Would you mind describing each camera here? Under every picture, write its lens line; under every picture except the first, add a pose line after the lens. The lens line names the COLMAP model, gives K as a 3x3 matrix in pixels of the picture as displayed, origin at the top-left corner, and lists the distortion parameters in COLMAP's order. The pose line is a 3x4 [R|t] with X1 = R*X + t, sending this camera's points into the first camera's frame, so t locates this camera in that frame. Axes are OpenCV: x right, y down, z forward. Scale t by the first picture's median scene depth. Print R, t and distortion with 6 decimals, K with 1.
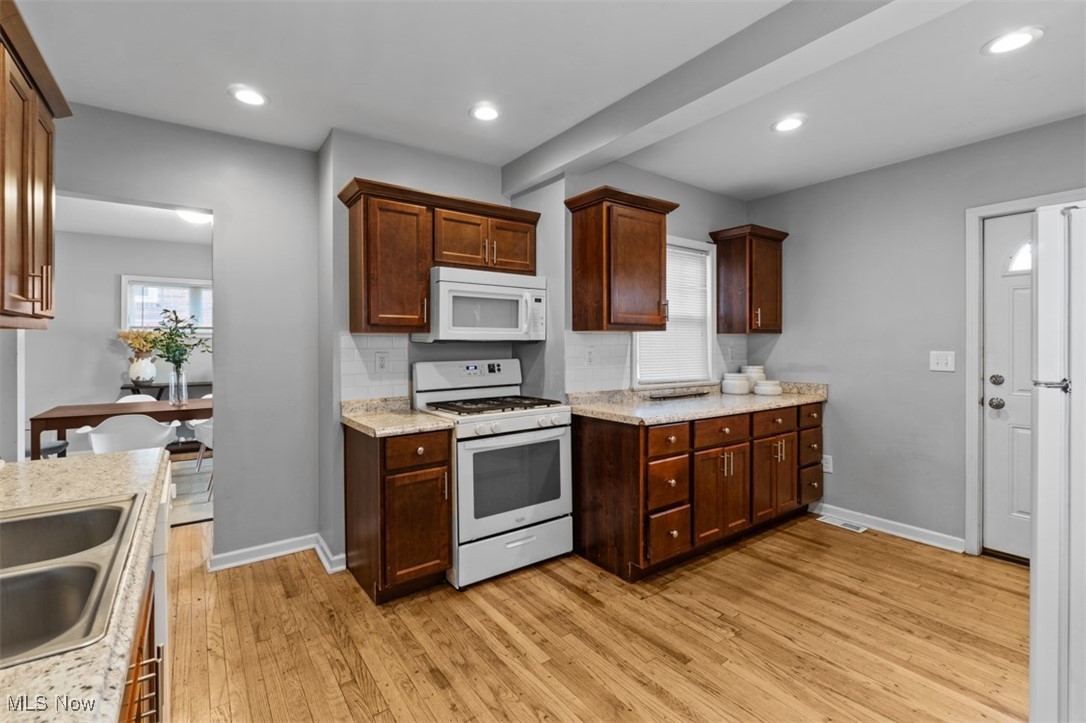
lens RADIAL K [[485.4, 0, 536.8], [0, 485.4, 344.9], [0, 0, 1]] dist [-0.001356, 0.000281]
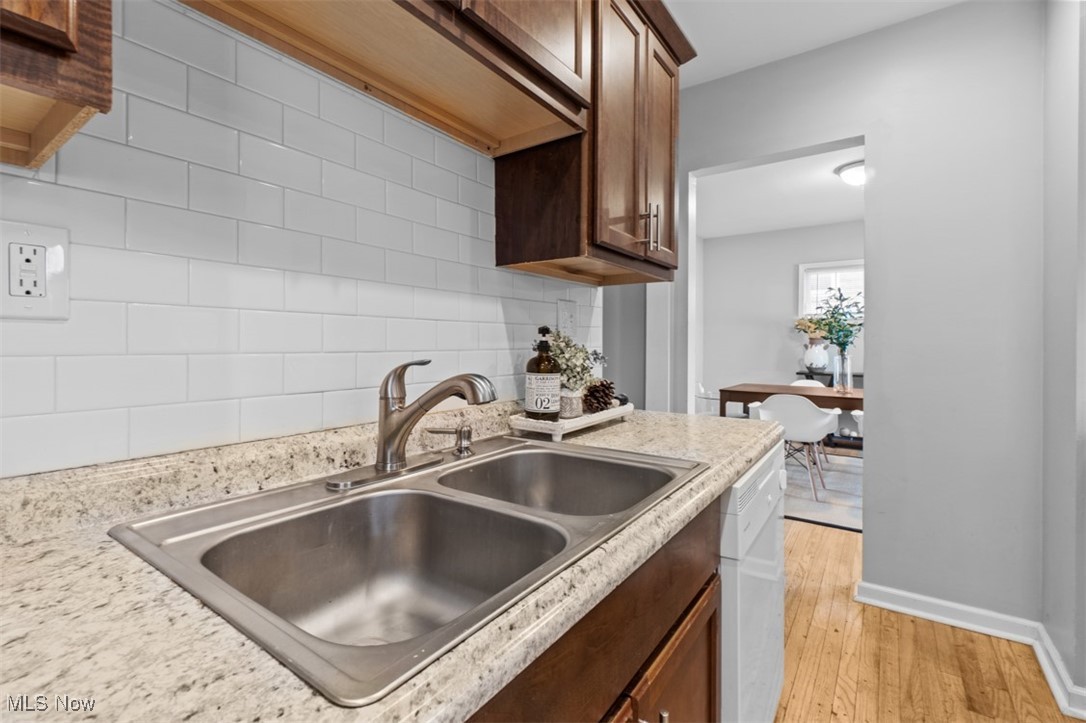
lens RADIAL K [[485.4, 0, 536.8], [0, 485.4, 344.9], [0, 0, 1]] dist [-0.001356, 0.000281]
pose [[0.319149, -0.000152, -0.947704, -0.093085], [-0.007983, 0.999964, -0.002848, 0.059758], [0.947671, 0.008474, 0.319137, 0.242560]]
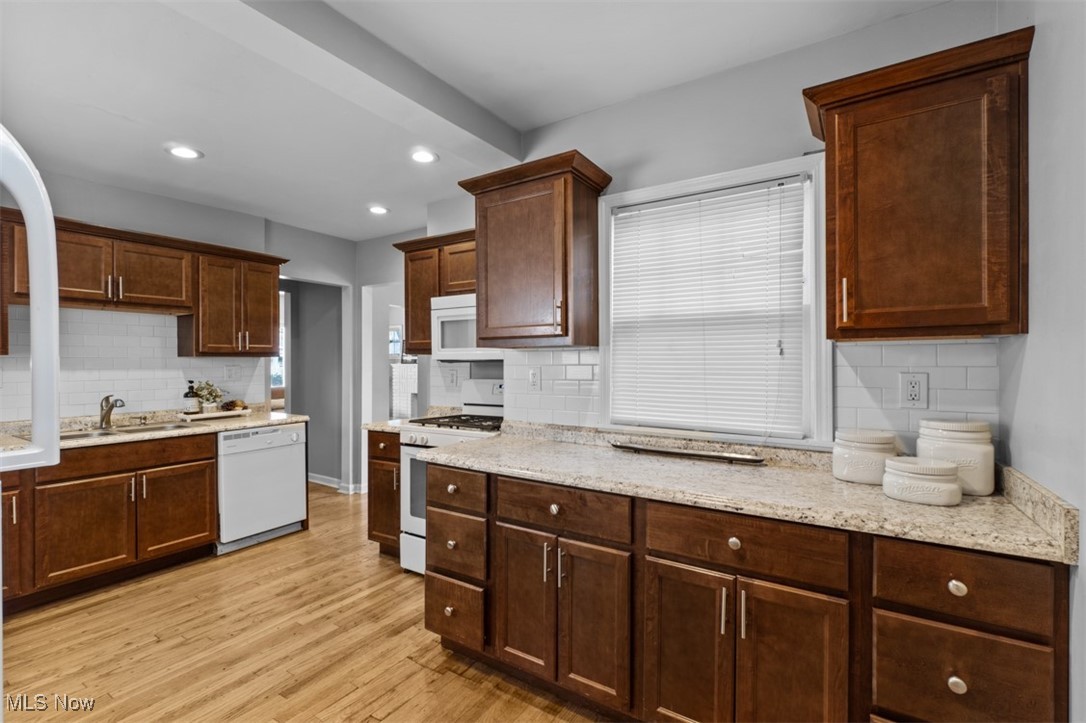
lens RADIAL K [[498.1, 0, 540.4], [0, 498.1, 365.2], [0, 0, 1]] dist [0.000954, 0.000619]
pose [[0.356696, 0.005472, -0.934204, 0.959611], [-0.001596, 0.999985, 0.005248, -0.004508], [0.934219, -0.000381, 0.356699, 0.764502]]
